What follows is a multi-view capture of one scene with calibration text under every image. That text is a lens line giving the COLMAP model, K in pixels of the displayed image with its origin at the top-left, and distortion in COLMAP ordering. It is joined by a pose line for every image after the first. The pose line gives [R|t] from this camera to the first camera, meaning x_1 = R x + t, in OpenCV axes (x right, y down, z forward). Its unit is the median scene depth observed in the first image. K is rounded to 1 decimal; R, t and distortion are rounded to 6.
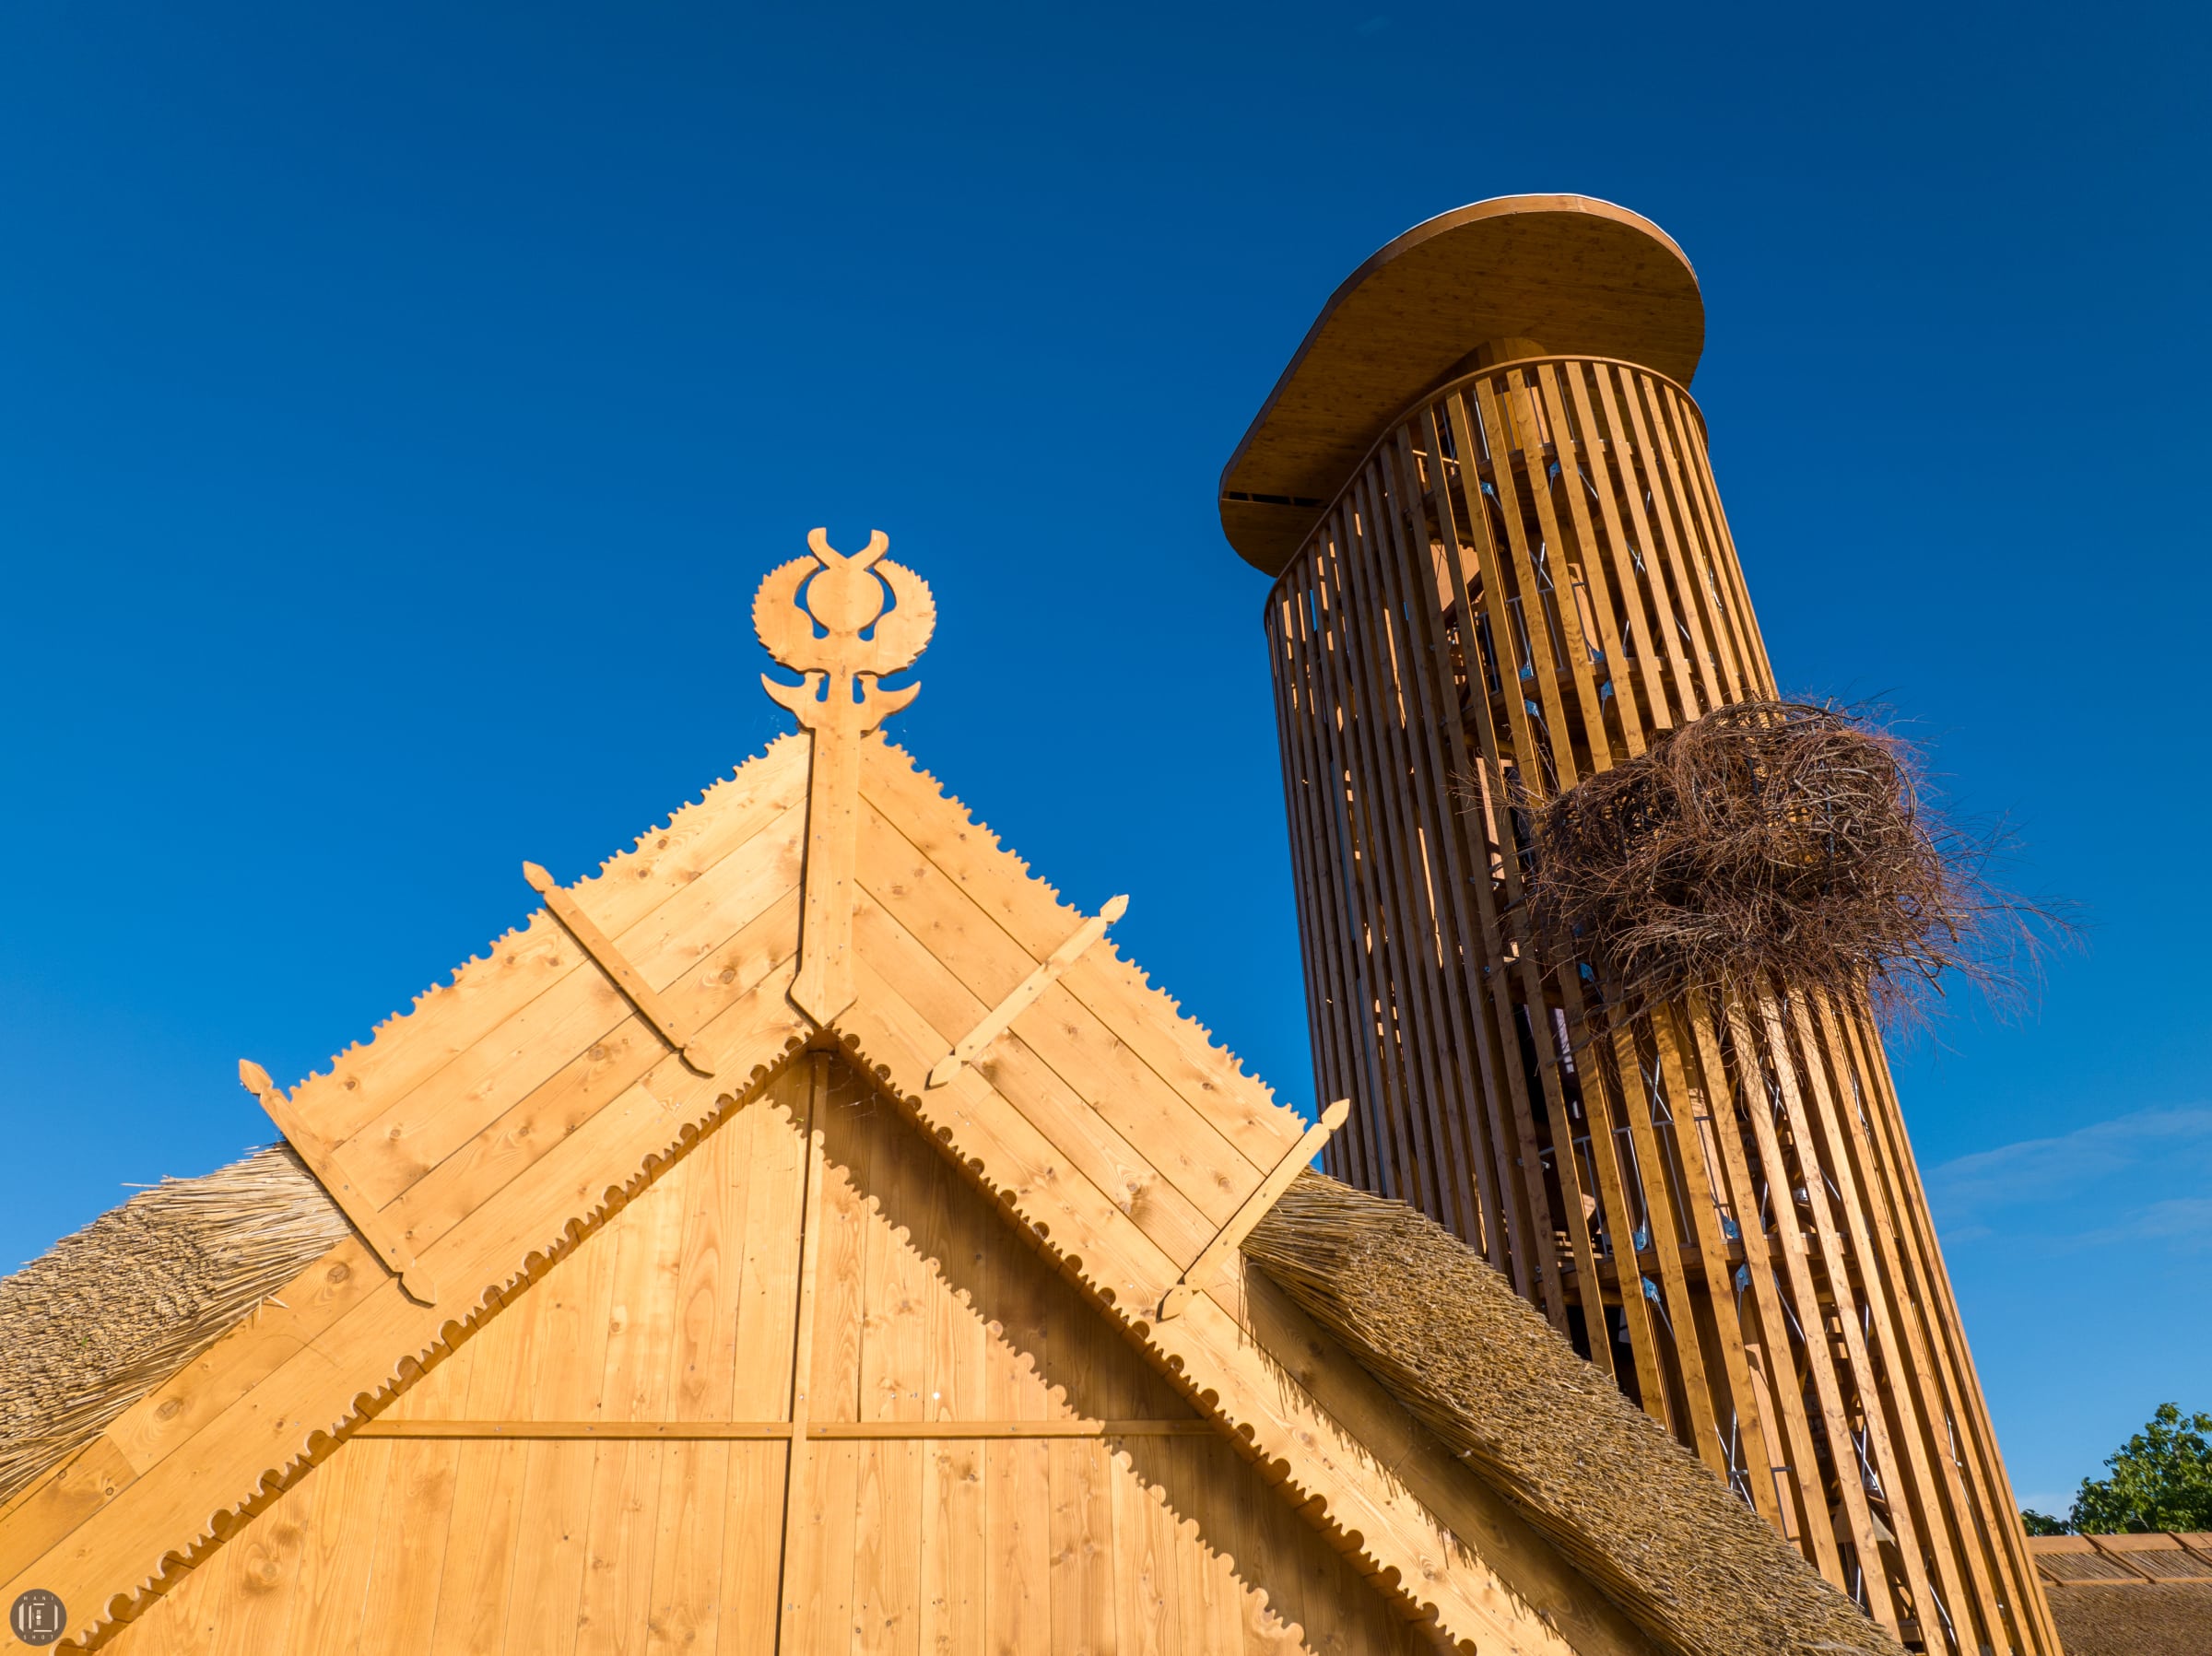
lens RADIAL K [[1541.0, 0, 1100.2], [0, 1541.0, 916.5], [0, 0, 1]] dist [-0.035306, 0.002112]
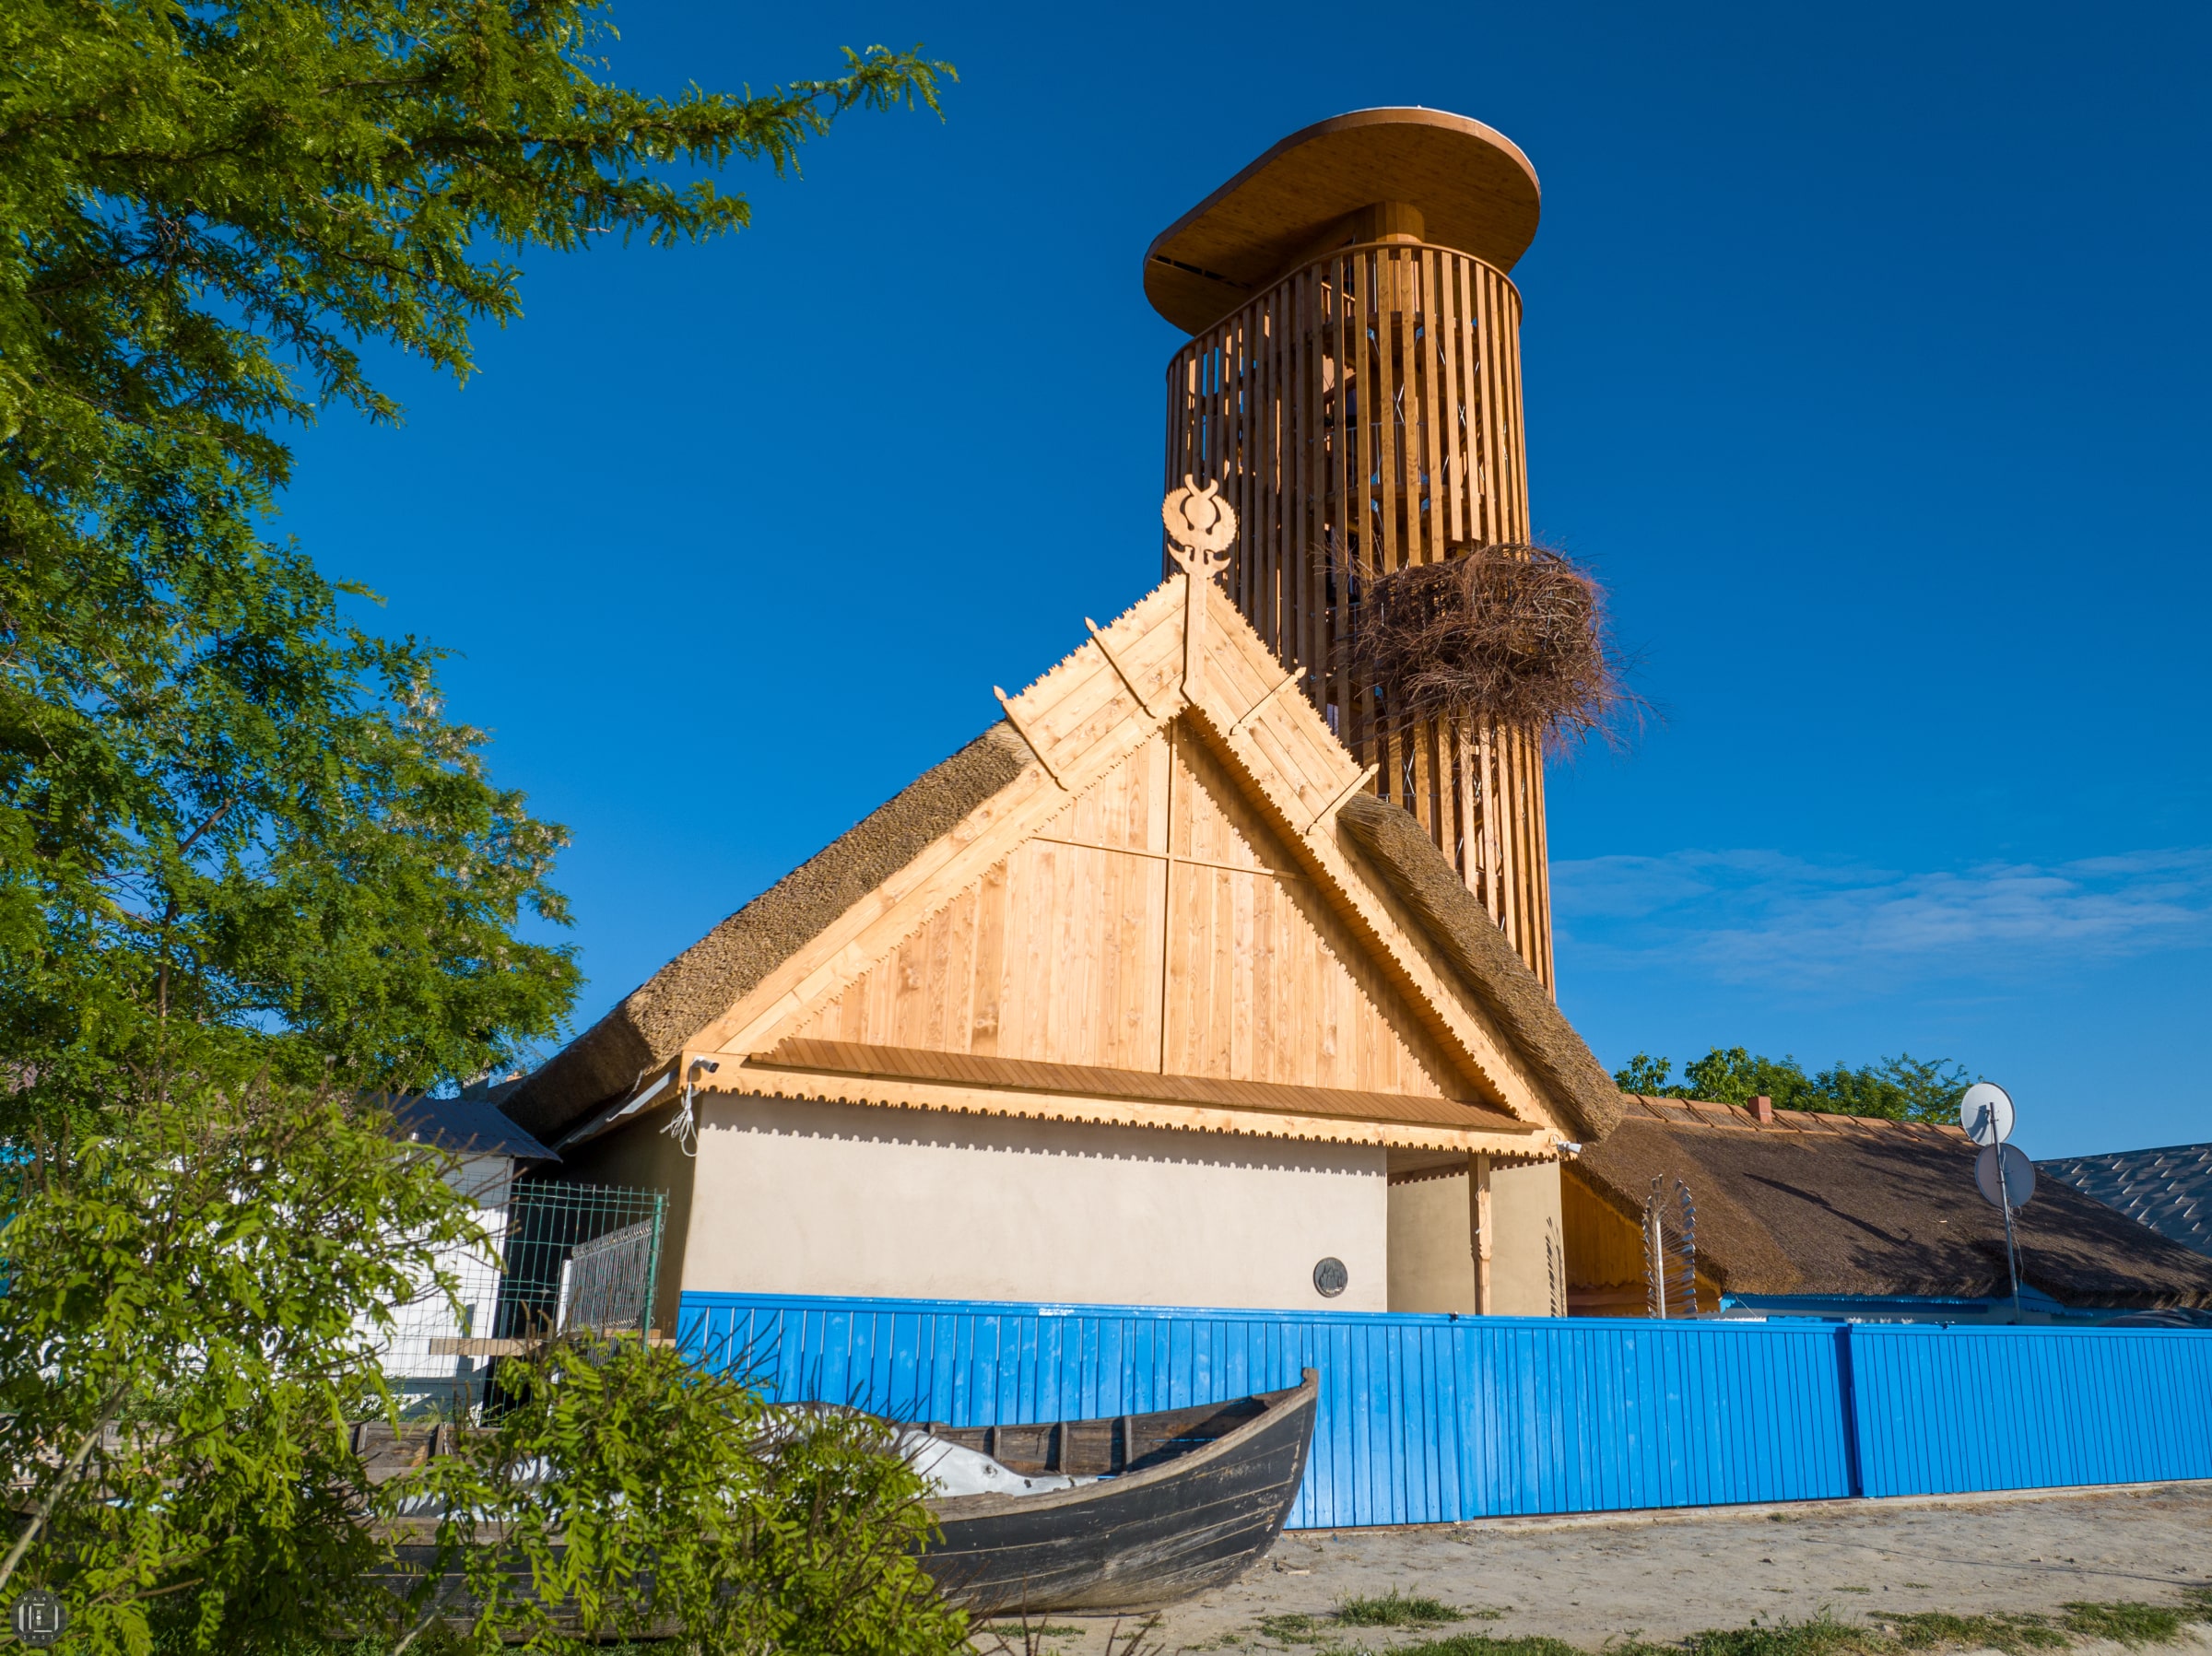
lens RADIAL K [[1541.0, 0, 1110.0], [0, 1541.0, 830.0], [0, 0, 1]] dist [-0.035306, 0.002112]
pose [[0.964108, 0.139844, 0.225697, -0.748423], [-0.179901, 0.969245, 0.167929, -0.111659], [-0.195272, -0.202505, 0.959615, -1.252609]]
